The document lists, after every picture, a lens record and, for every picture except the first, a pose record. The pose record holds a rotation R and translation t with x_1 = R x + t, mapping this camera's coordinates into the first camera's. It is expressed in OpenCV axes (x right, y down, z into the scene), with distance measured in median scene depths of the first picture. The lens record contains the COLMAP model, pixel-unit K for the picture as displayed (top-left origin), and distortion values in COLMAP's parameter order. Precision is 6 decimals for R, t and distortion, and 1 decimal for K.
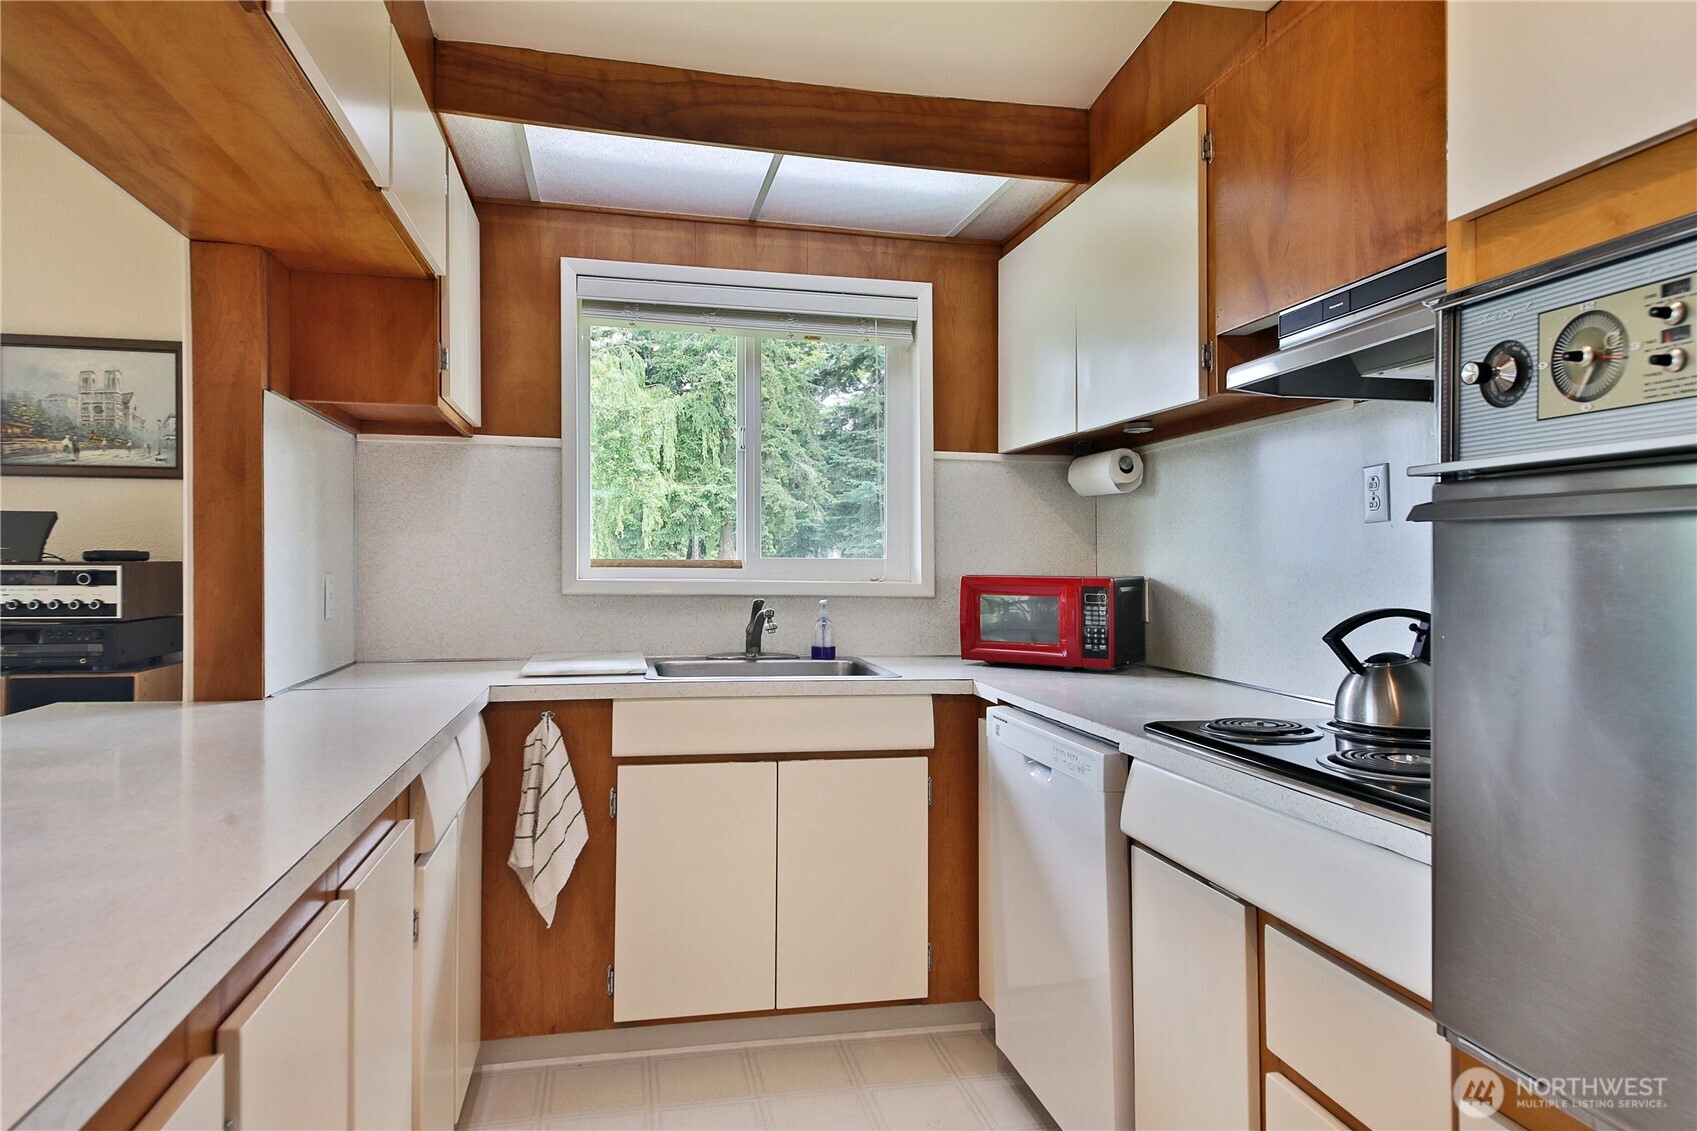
lens RADIAL K [[1049.9, 0, 848.5], [0, 1049.9, 565.5], [0, 0, 1]] dist [0.001584, -0.002140]
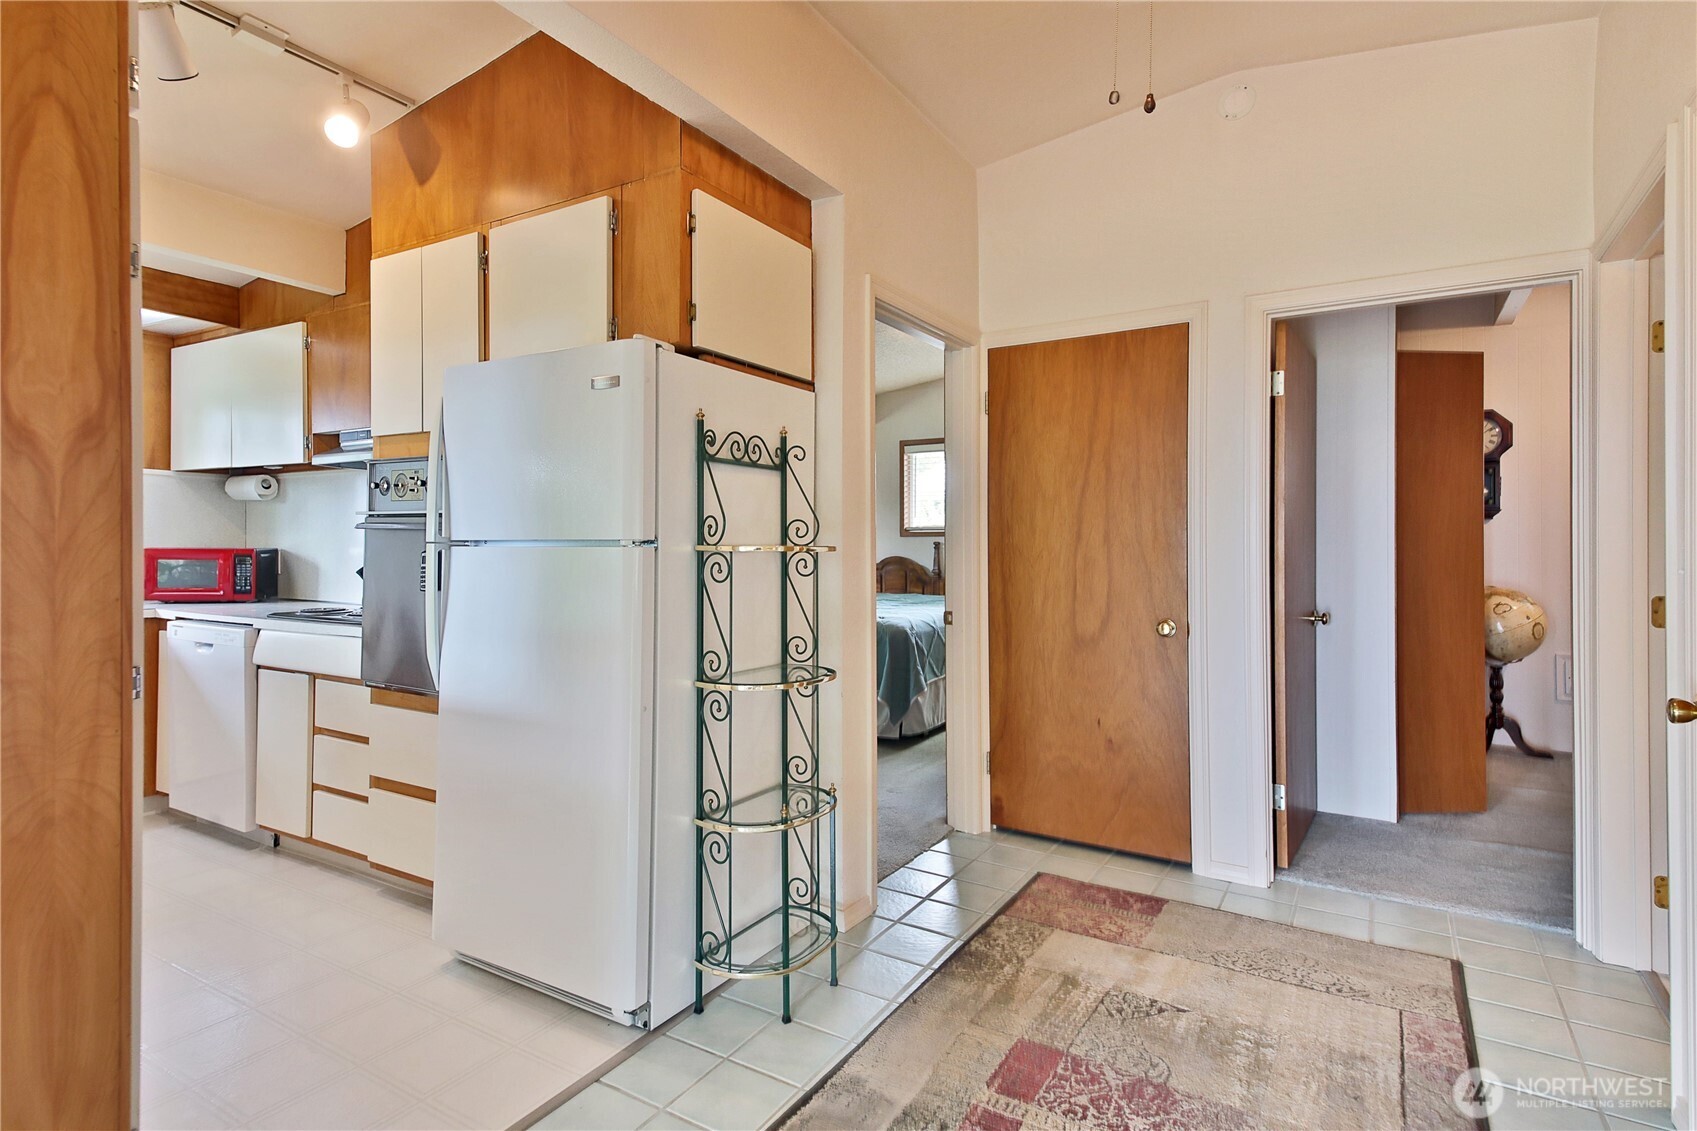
lens RADIAL K [[865.4, 0, 845.9], [0, 865.4, 535.5], [0, 0, 1]] dist [0.143585, -0.109237]
pose [[0.689227, 0.008395, 0.724497, -0.161212], [-0.002115, 0.999952, -0.009575, 0.001742], [-0.724543, 0.005067, 0.689211, -0.757486]]
